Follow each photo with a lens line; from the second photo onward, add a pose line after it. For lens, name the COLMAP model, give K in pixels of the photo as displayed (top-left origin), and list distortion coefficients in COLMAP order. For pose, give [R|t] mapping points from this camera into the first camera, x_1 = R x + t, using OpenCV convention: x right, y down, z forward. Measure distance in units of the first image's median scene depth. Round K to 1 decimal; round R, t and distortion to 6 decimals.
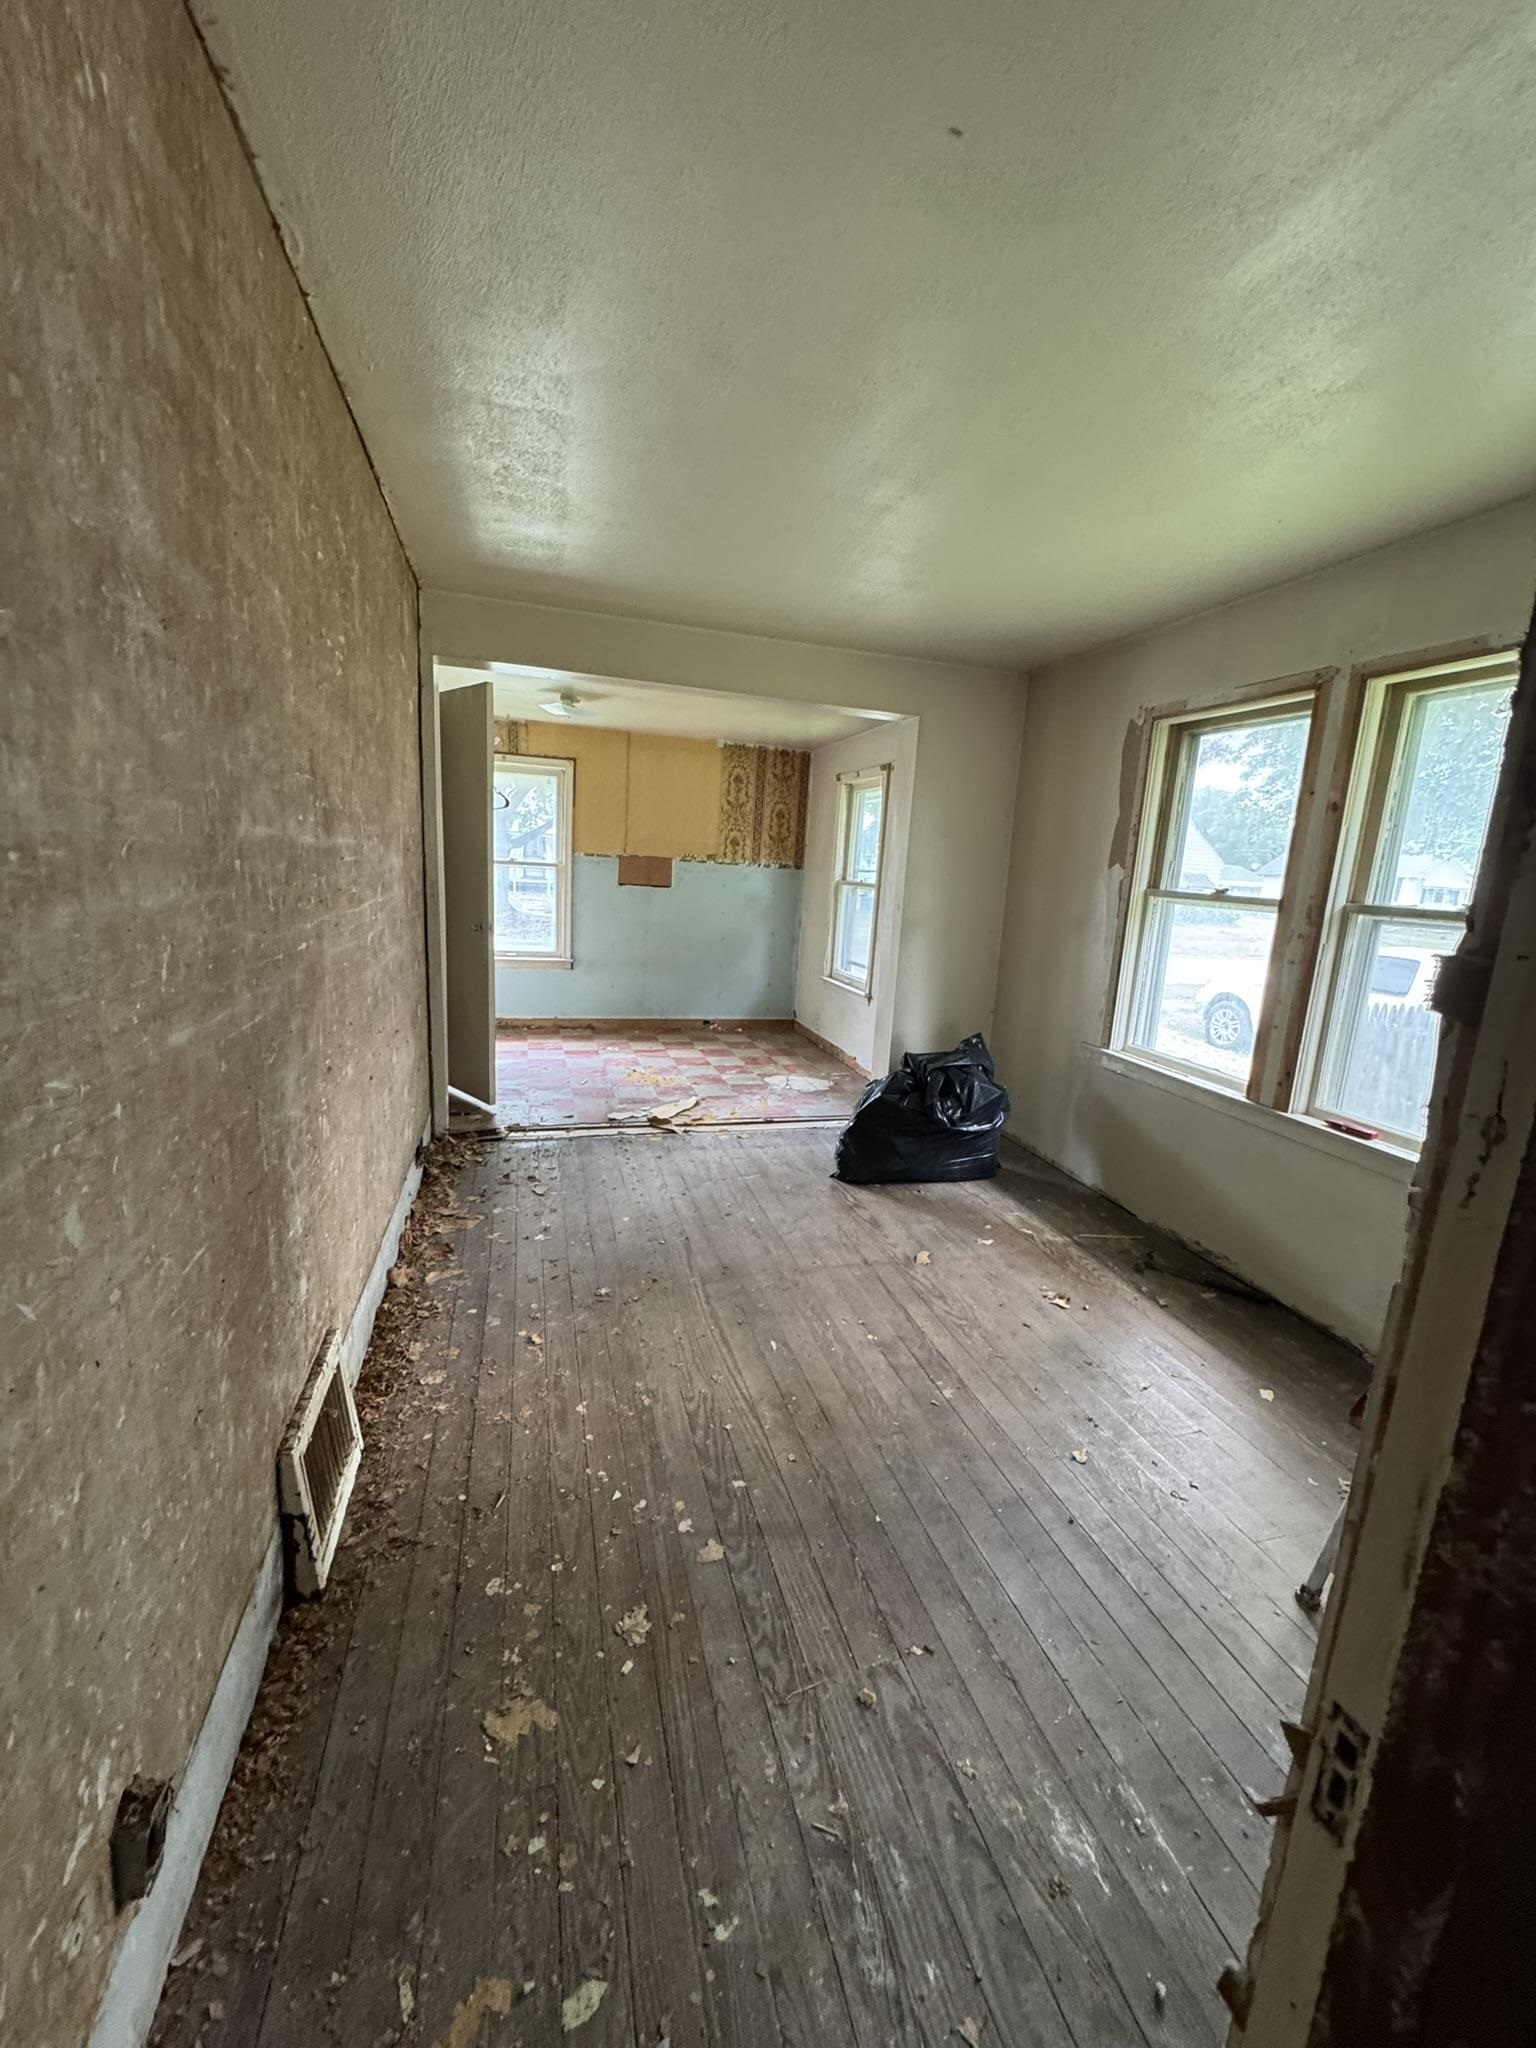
lens RADIAL K [[815.8, 0, 768.0], [0, 815.8, 1024.0], [0, 0, 1]] dist [-0.002470, 0.000598]
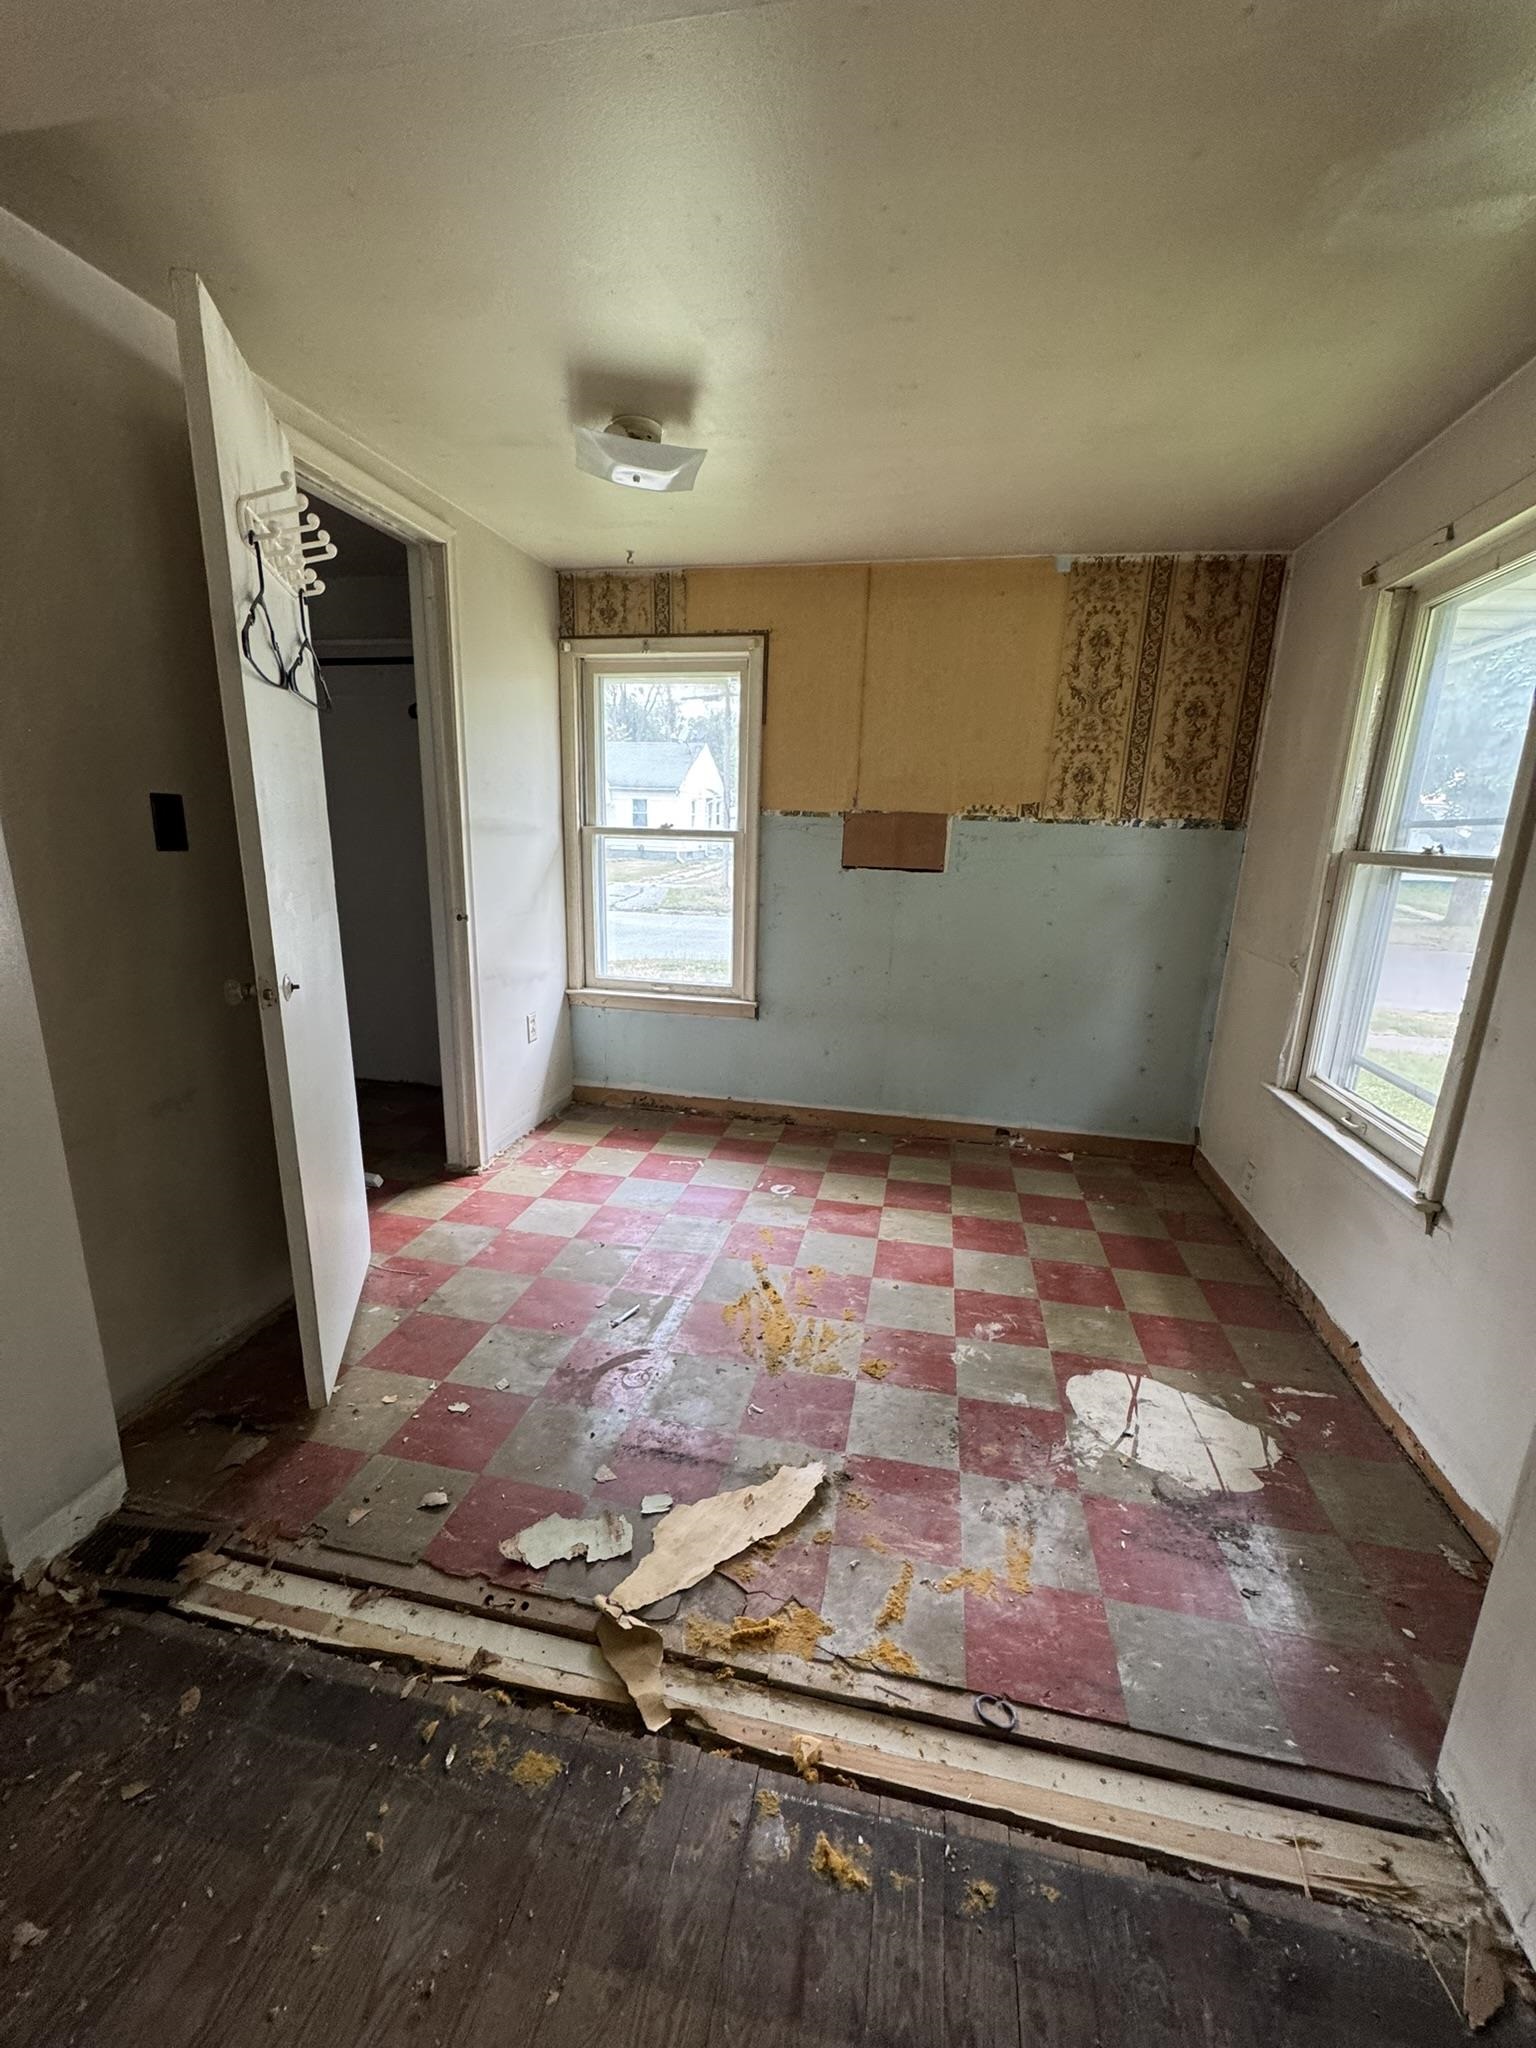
lens RADIAL K [[815.8, 0, 768.0], [0, 815.8, 1024.0], [0, 0, 1]] dist [-0.002470, 0.000598]
pose [[0.882588, 0.077493, -0.463716, 0.029686], [-0.066702, 0.996985, 0.039656, -0.087280], [0.465391, -0.004069, 0.885096, 0.506224]]
